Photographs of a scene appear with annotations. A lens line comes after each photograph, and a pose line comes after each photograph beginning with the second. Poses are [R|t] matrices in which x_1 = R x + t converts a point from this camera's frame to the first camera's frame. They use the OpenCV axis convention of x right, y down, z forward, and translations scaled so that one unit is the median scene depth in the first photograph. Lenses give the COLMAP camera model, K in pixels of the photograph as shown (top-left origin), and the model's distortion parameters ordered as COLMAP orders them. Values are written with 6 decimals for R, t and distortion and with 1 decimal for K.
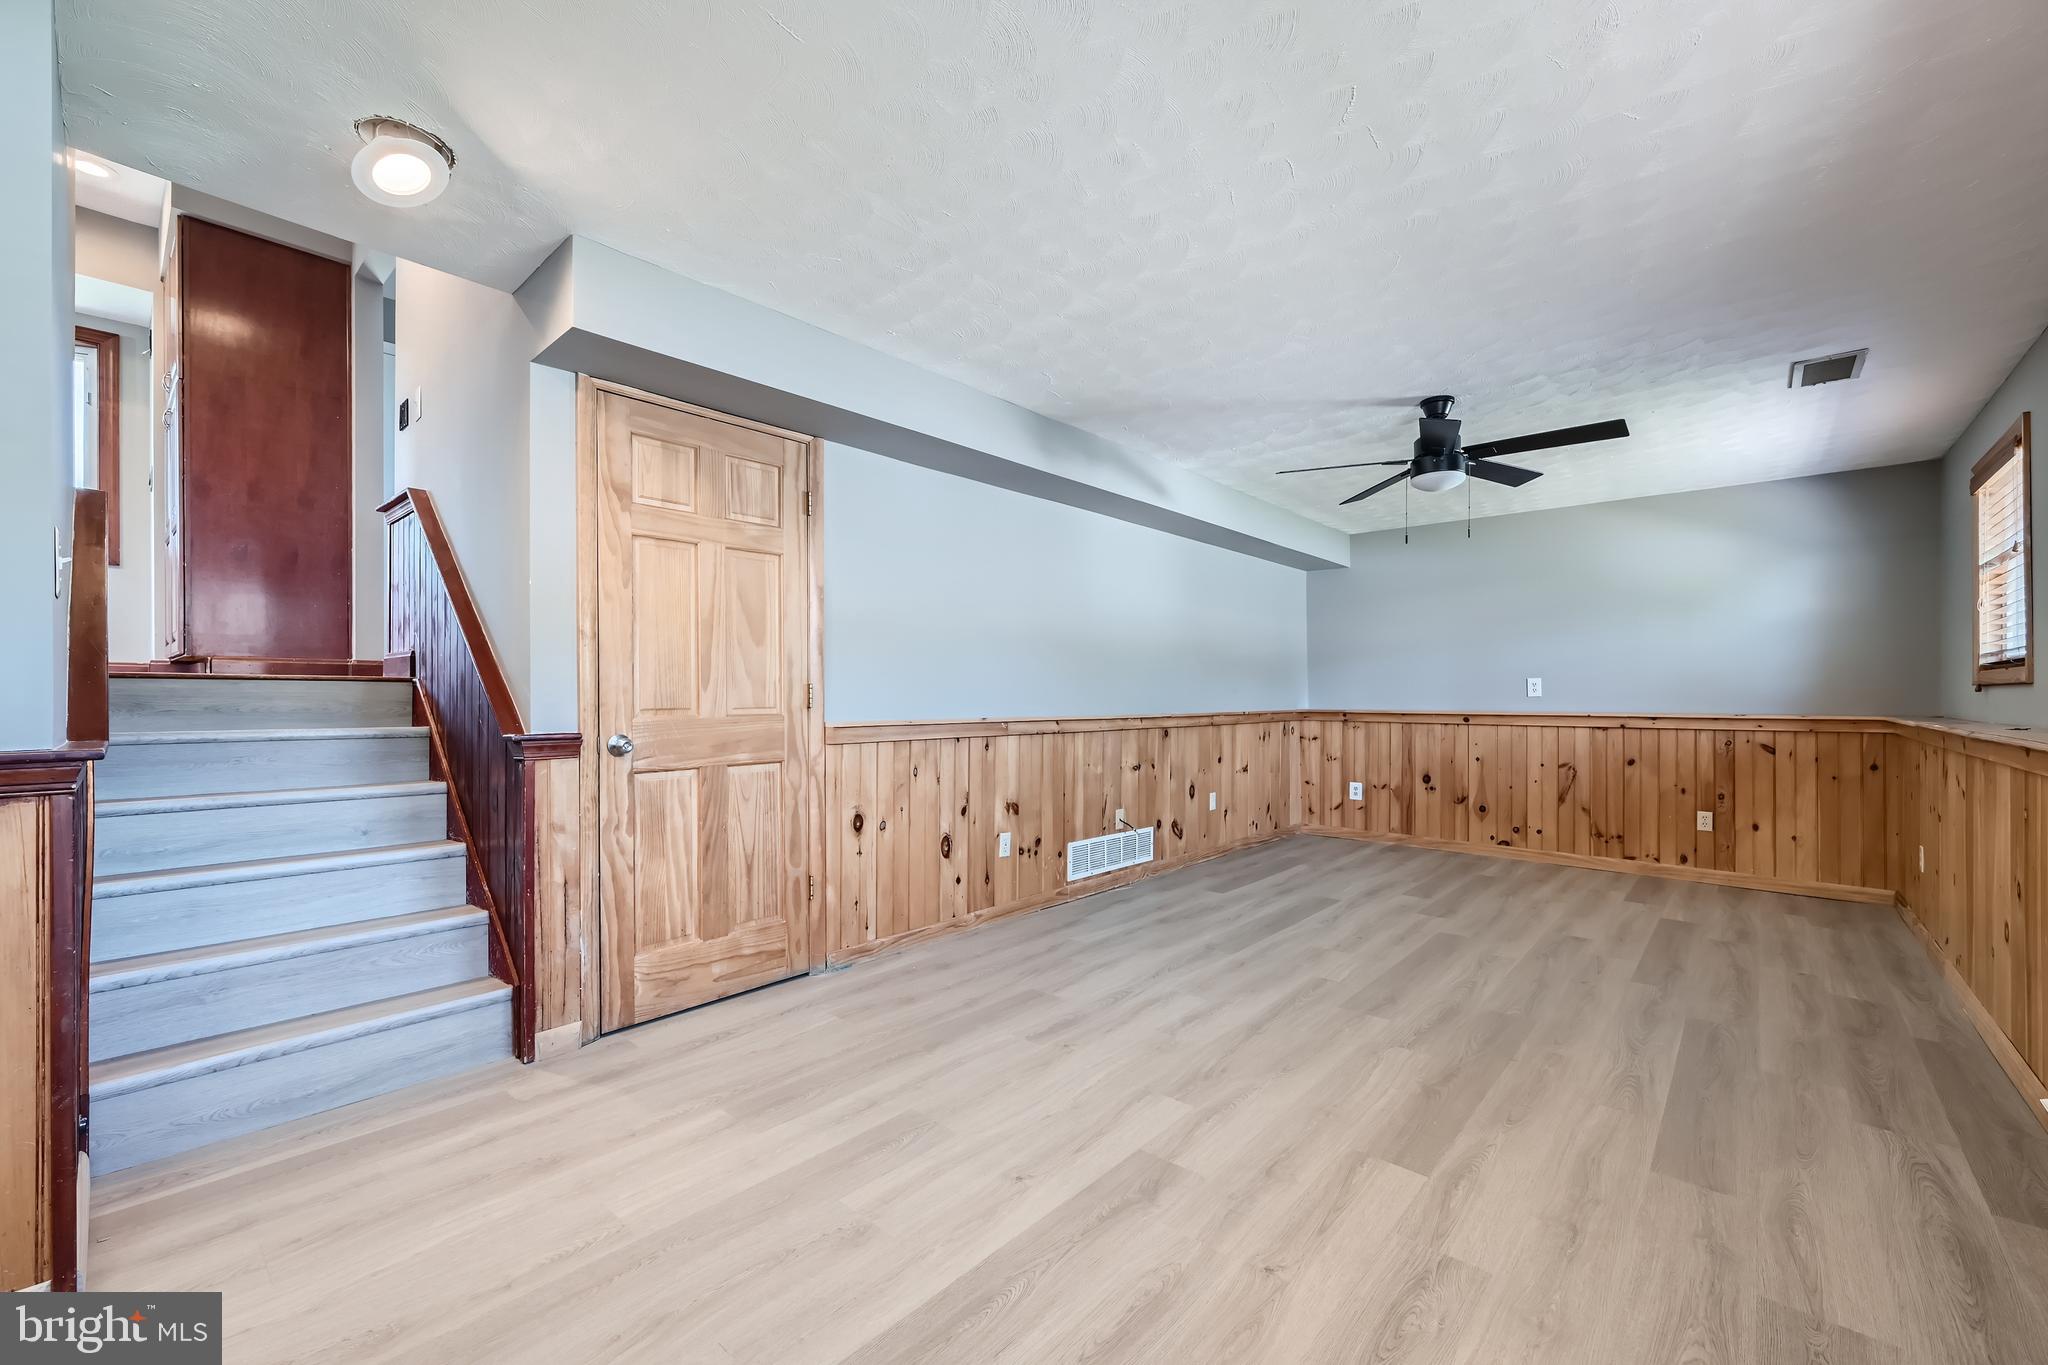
lens RADIAL K [[821.7, 0, 1020.4], [0, 821.7, 690.5], [0, 0, 1]] dist [0.000854, -0.000026]
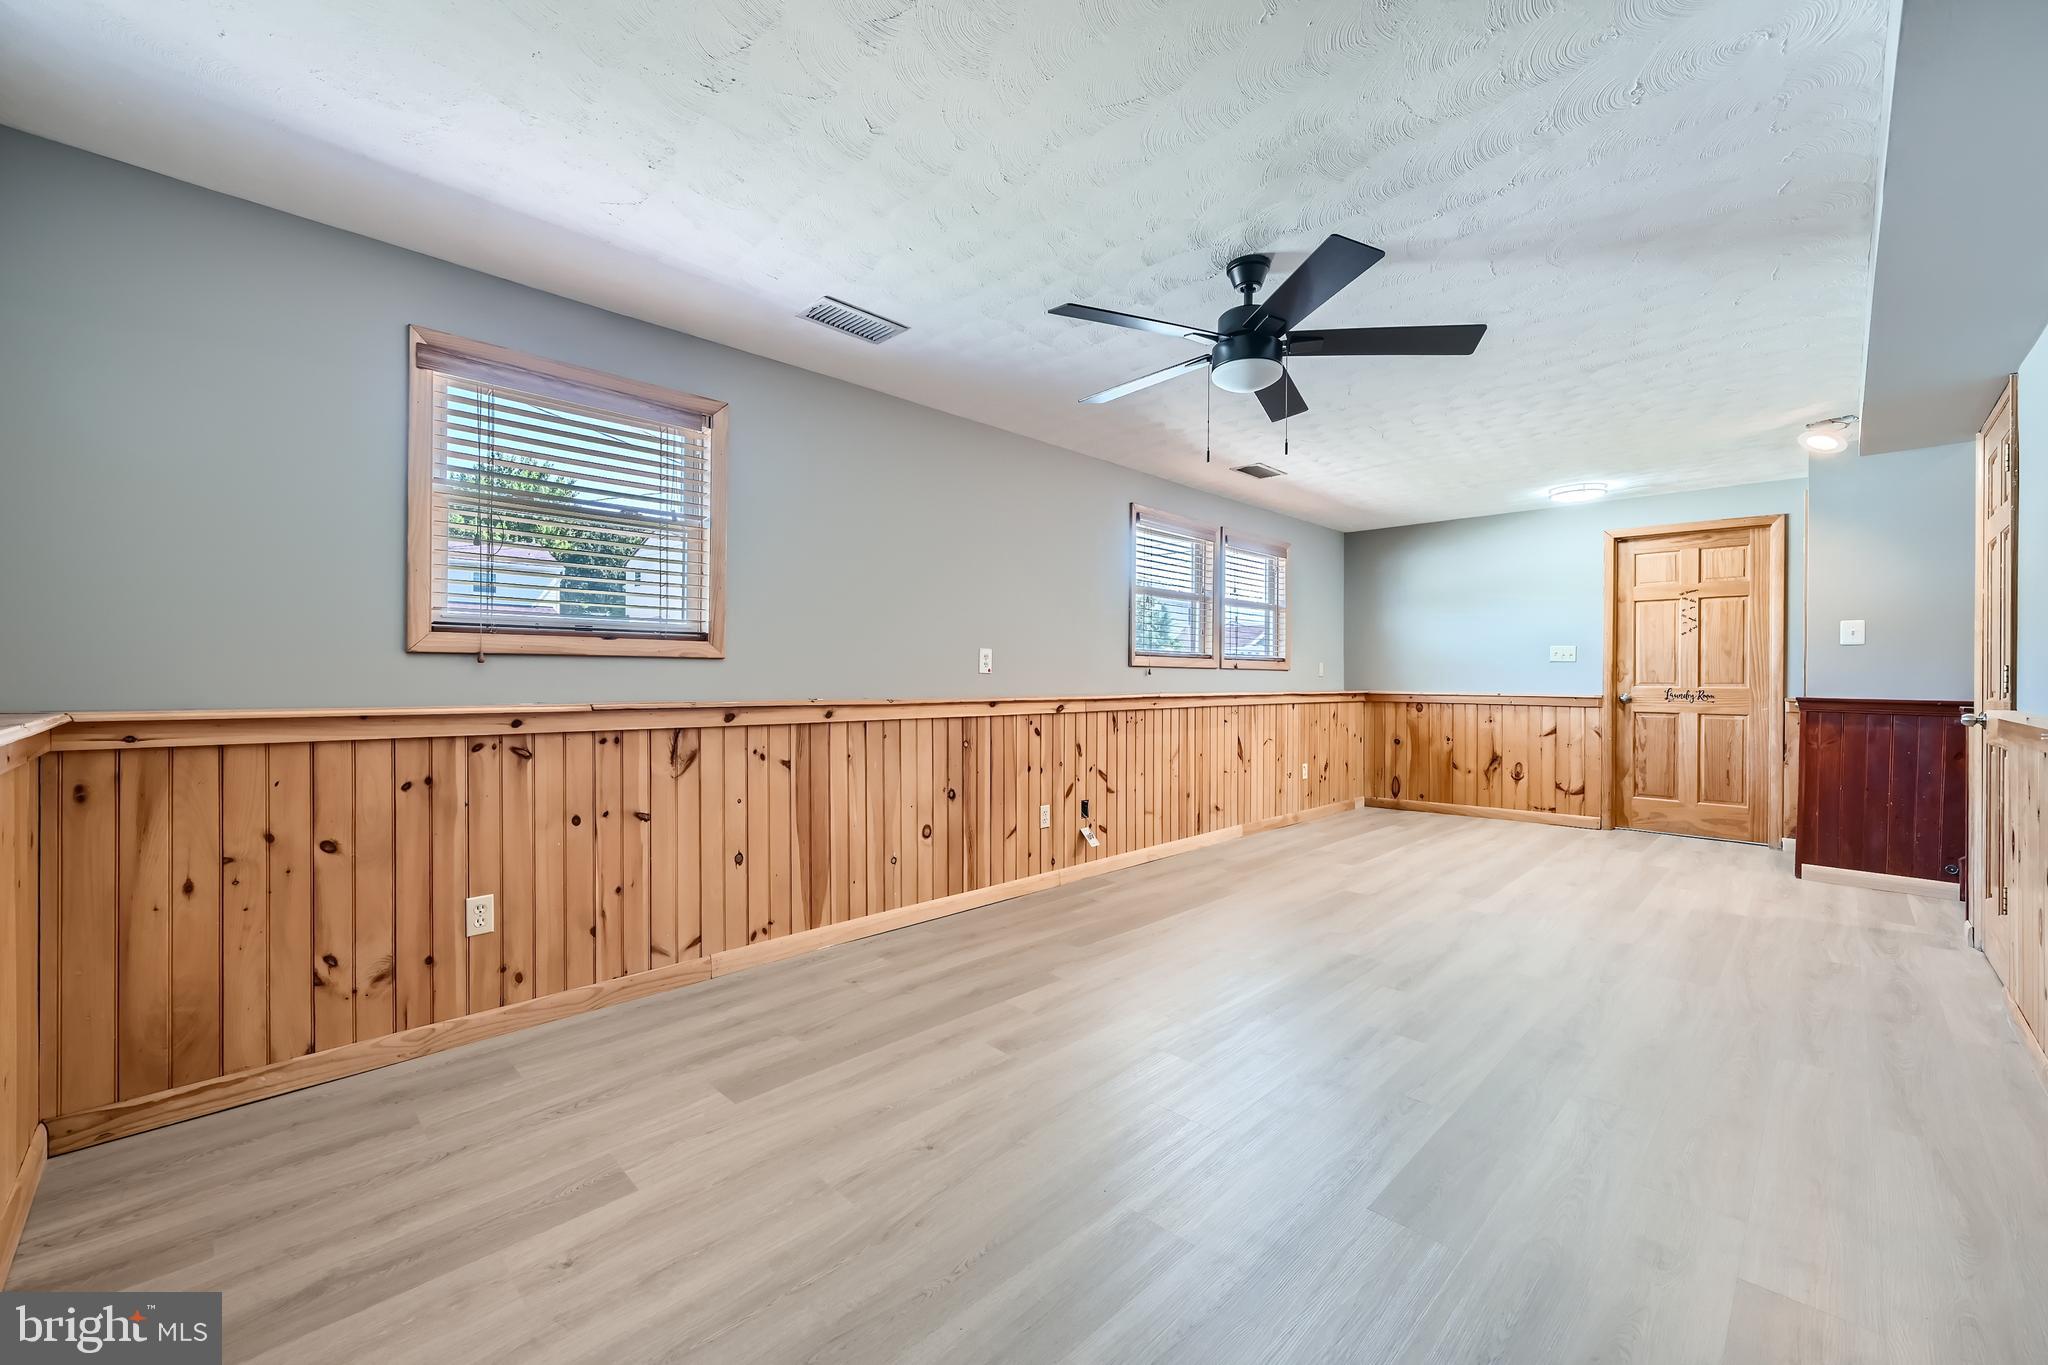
lens RADIAL K [[821.7, 0, 1027.2], [0, 821.7, 681.8], [0, 0, 1]] dist [0.000854, -0.000026]
pose [[-0.998613, -0.003817, 0.052511, 0.756872], [-0.004056, 0.999982, -0.004440, 0.021023], [-0.052493, -0.004647, -0.998610, 1.993577]]
